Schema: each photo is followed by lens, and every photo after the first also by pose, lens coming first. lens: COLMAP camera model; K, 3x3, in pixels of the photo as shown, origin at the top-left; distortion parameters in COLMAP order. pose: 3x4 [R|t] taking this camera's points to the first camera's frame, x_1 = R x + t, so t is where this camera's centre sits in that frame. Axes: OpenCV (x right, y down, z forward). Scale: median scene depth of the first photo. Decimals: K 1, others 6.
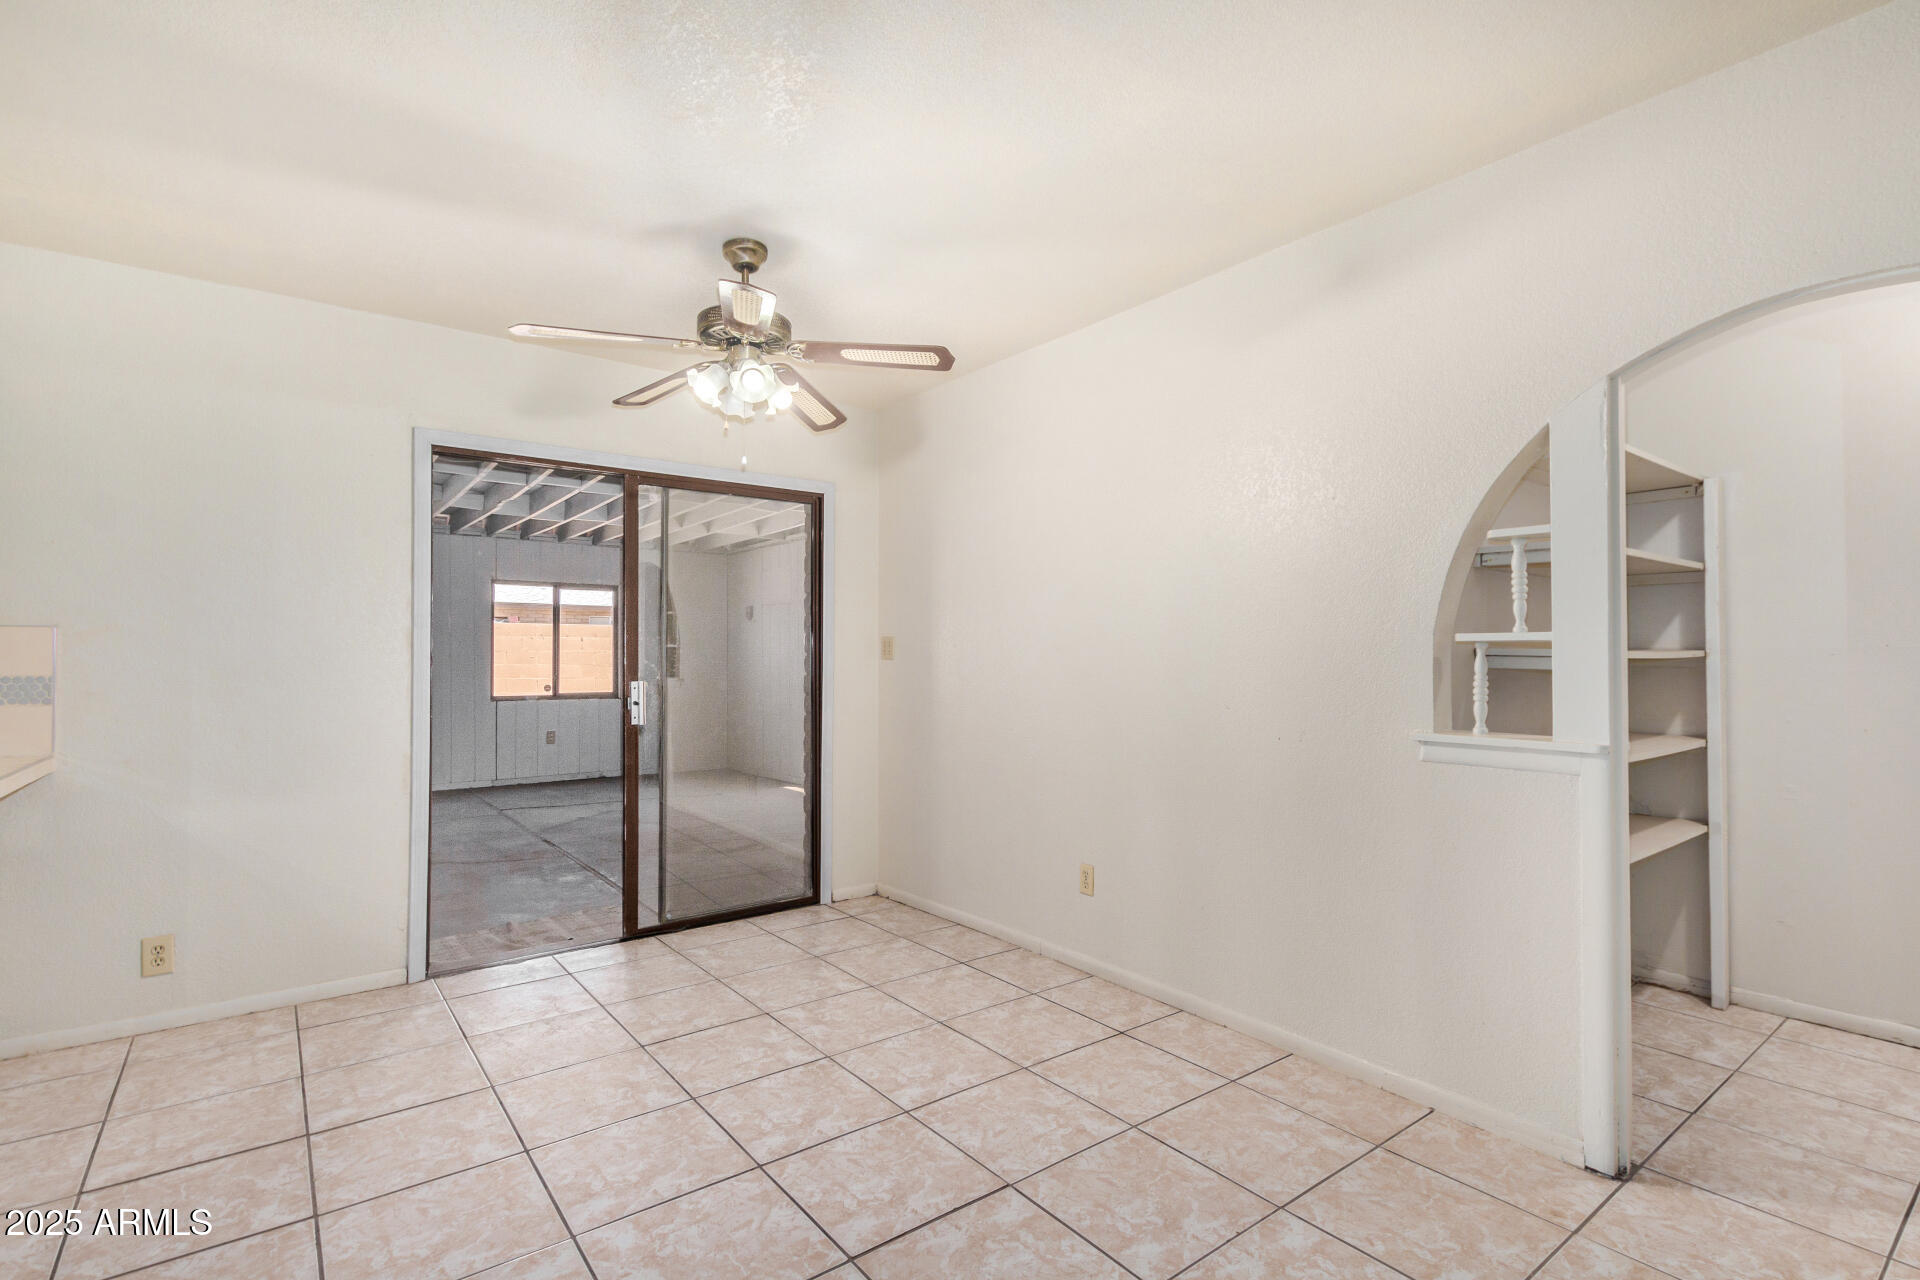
lens RADIAL K [[887.1, 0, 954.9], [0, 887.1, 636.7], [0, 0, 1]] dist [0.012636, -0.007031]
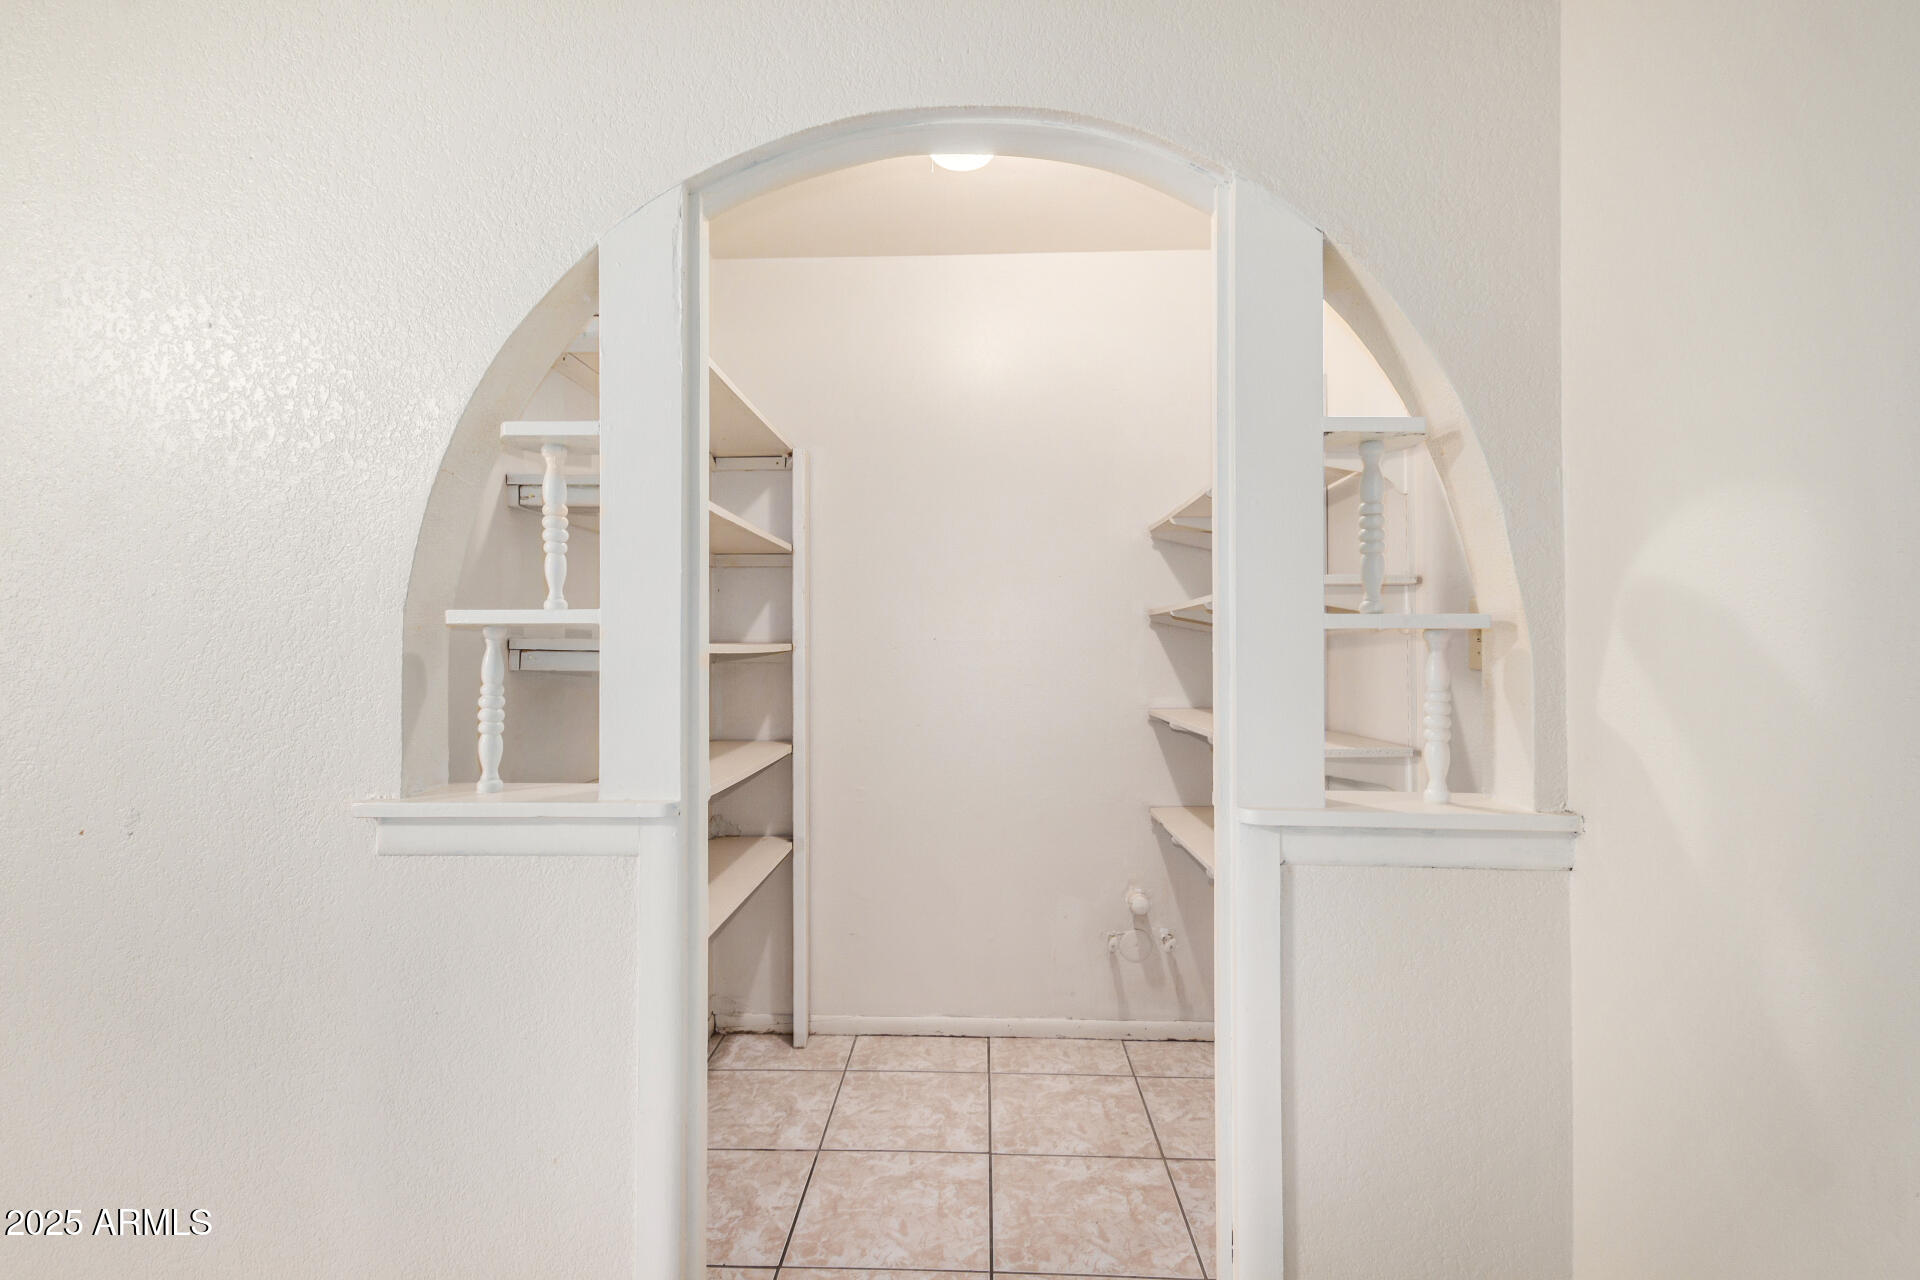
lens RADIAL K [[887.1, 0, 963.2], [0, 887.1, 639.9], [0, 0, 1]] dist [0.012636, -0.007031]
pose [[0.619346, 0.004316, 0.785106, 0.302581], [-0.011053, 0.999934, 0.003223, 0.008588], [-0.785040, -0.010674, 0.619353, 0.381509]]
